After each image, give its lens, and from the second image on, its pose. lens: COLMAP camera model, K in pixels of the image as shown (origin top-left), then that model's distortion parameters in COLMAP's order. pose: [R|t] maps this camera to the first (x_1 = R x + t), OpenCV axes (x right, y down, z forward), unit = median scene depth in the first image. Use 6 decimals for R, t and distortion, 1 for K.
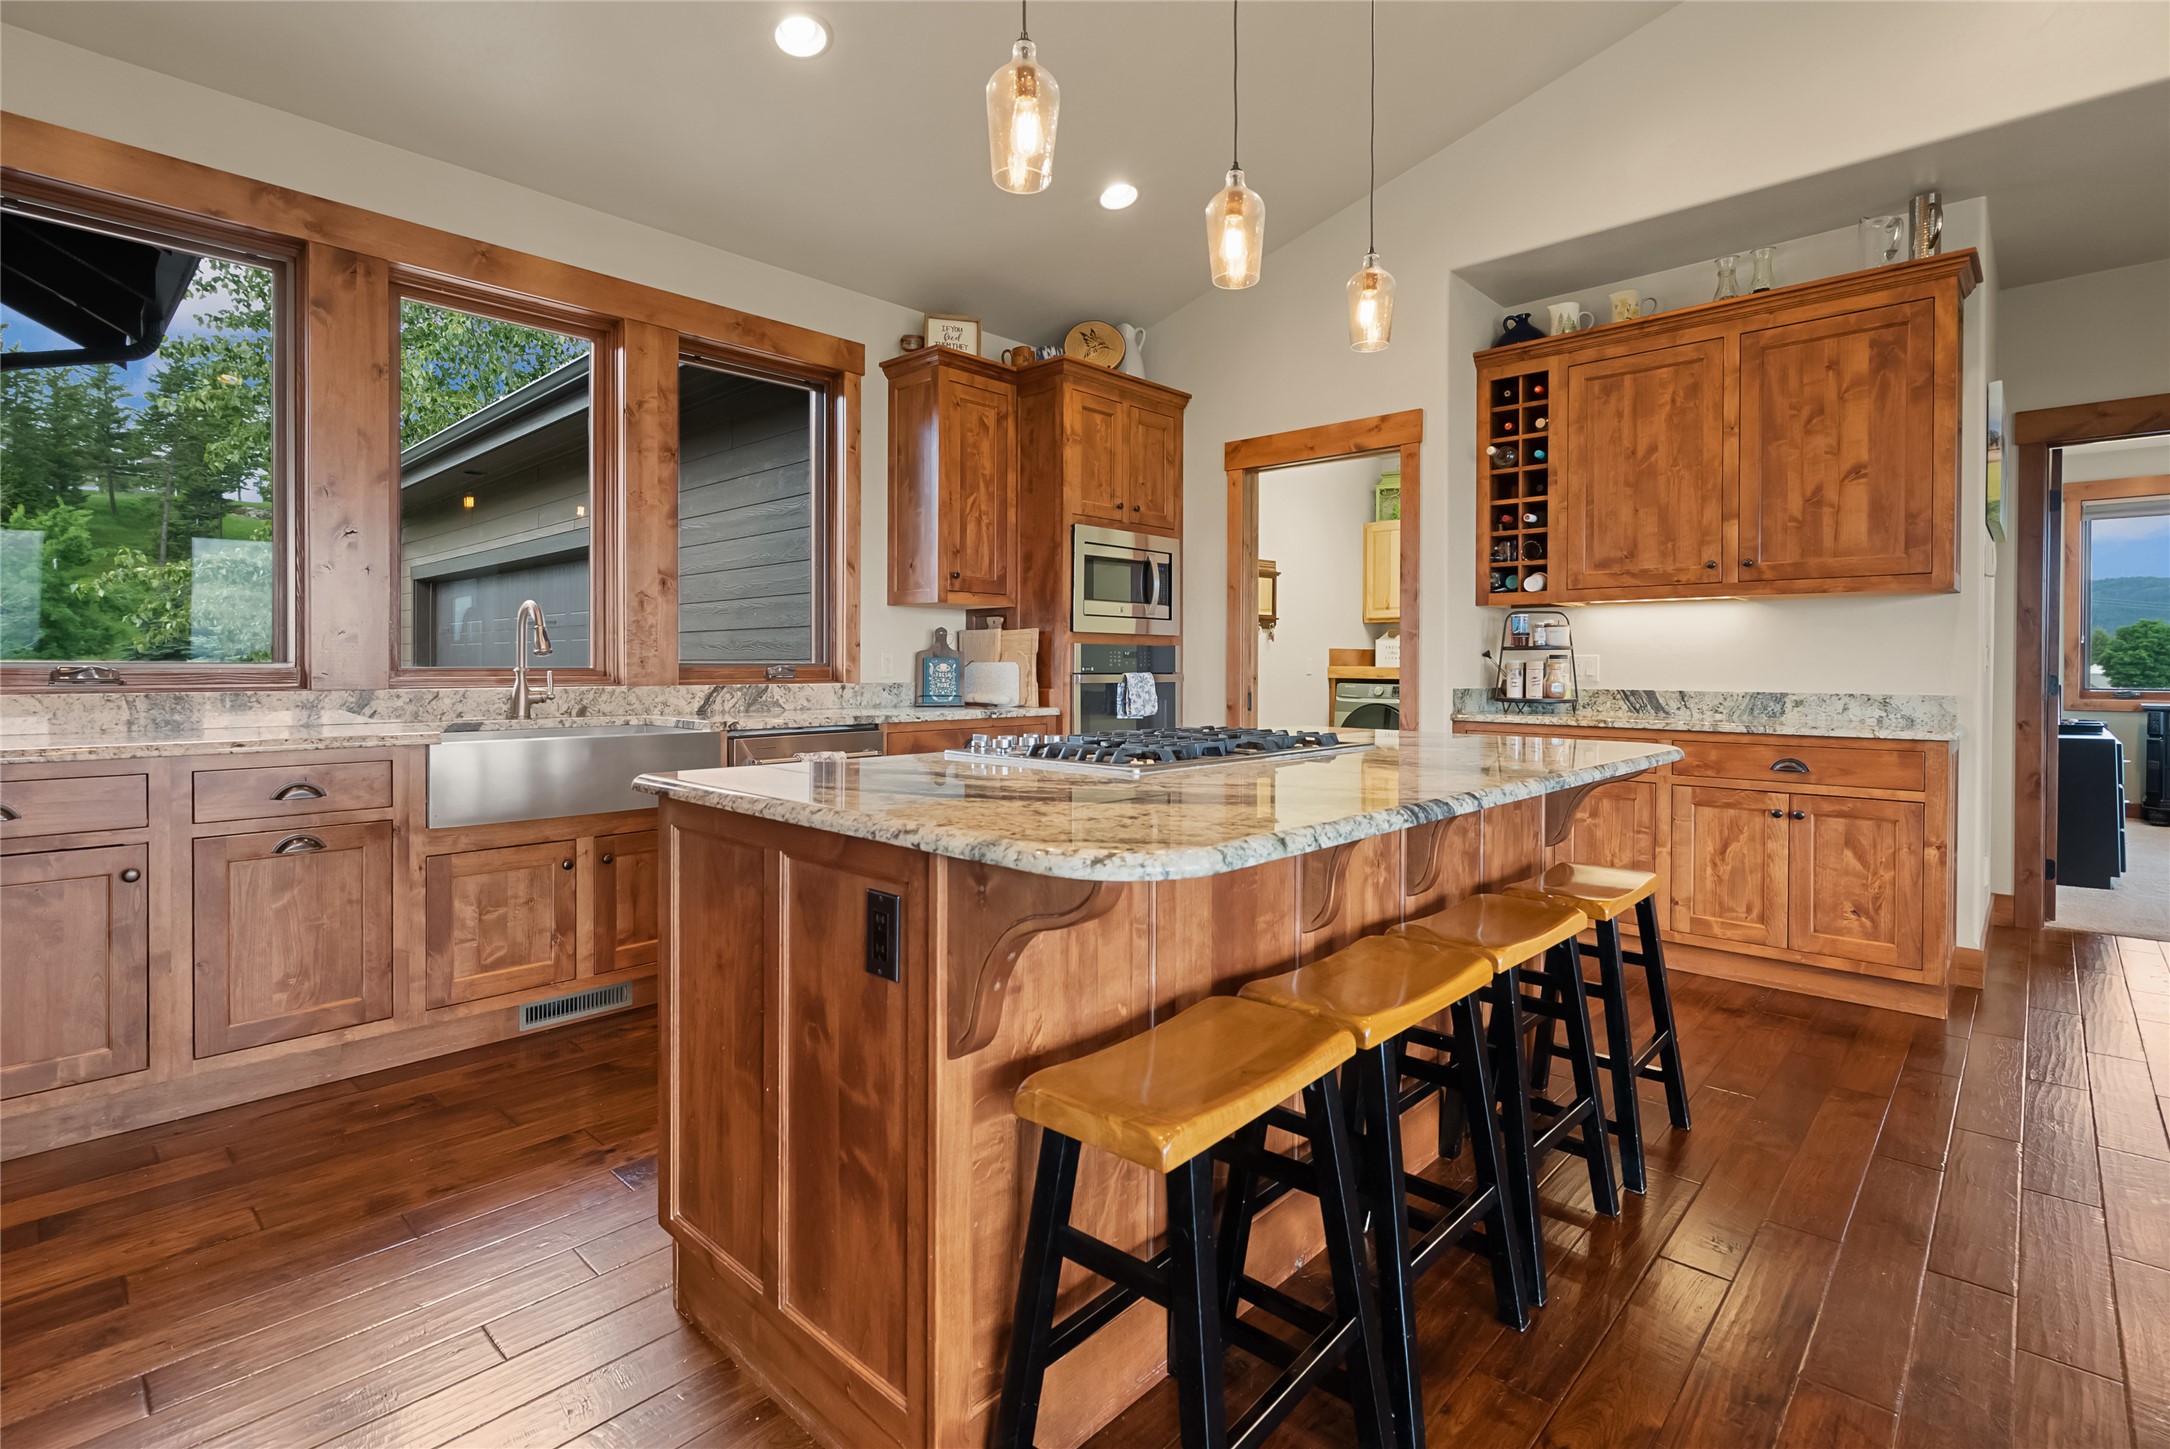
lens RADIAL K [[1005.2, 0, 1079.7], [0, 1005.2, 671.9], [0, 0, 1]] dist [0.000015, 0.000010]
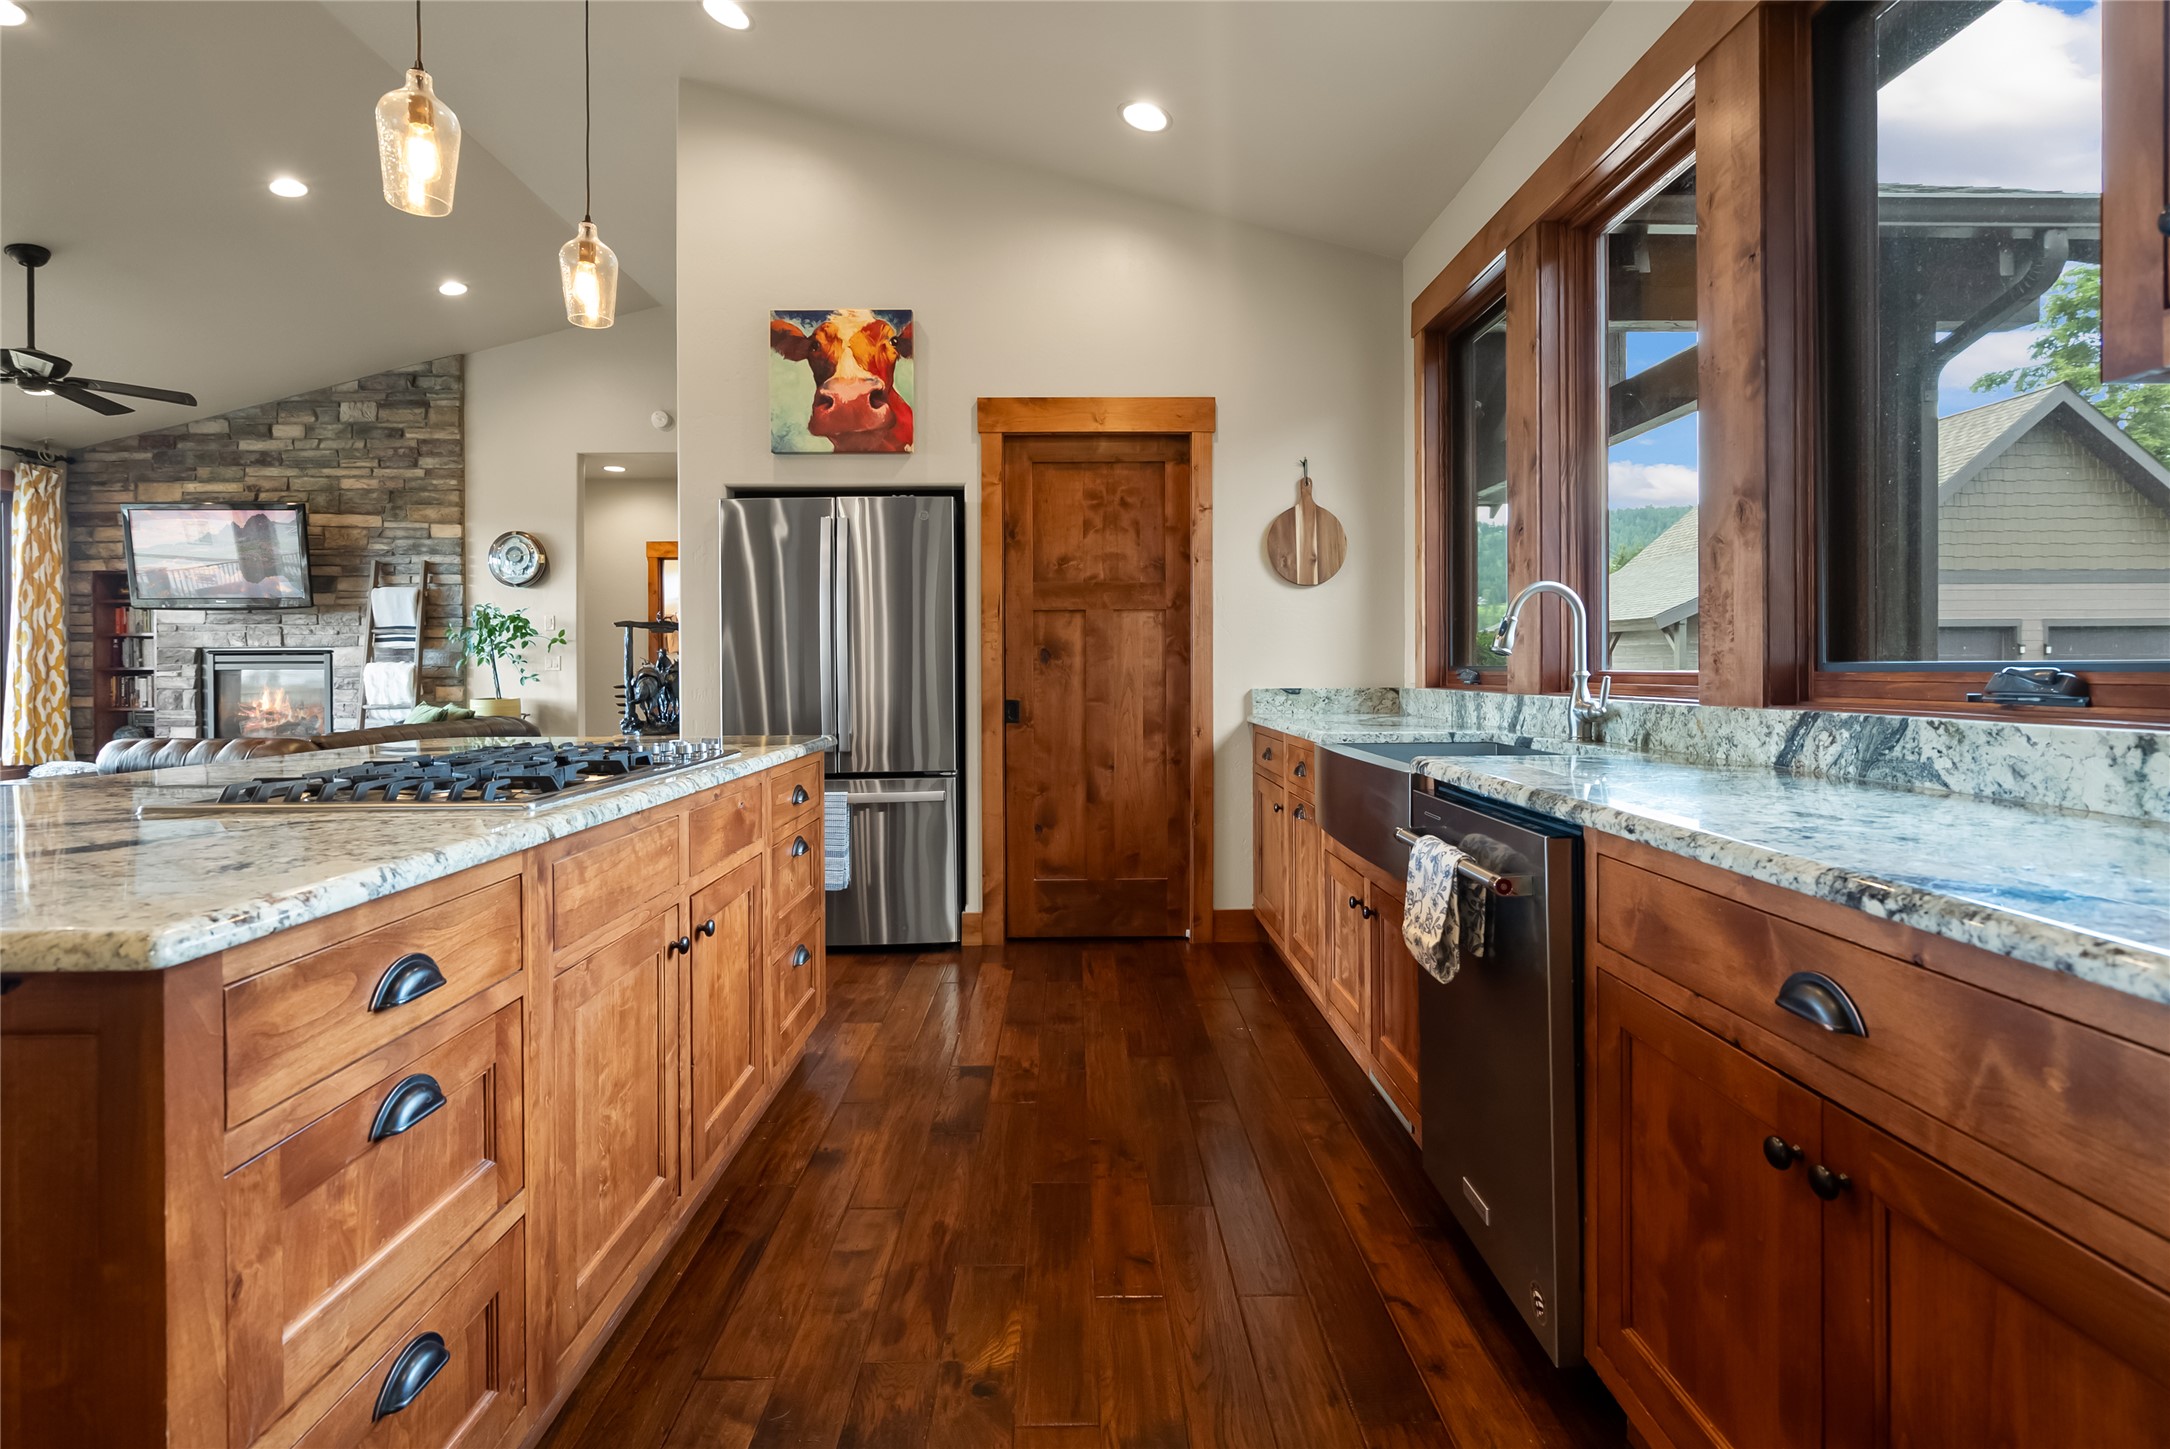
lens RADIAL K [[1005.2, 0, 1091.8], [0, 1005.2, 667.5], [0, 0, 1]] dist [0.000015, 0.000010]
pose [[-0.712867, -0.000818, -0.701299, 0.194961], [-0.003175, 0.999993, 0.002061, -0.006845], [0.701292, 0.003695, -0.712865, 1.136368]]
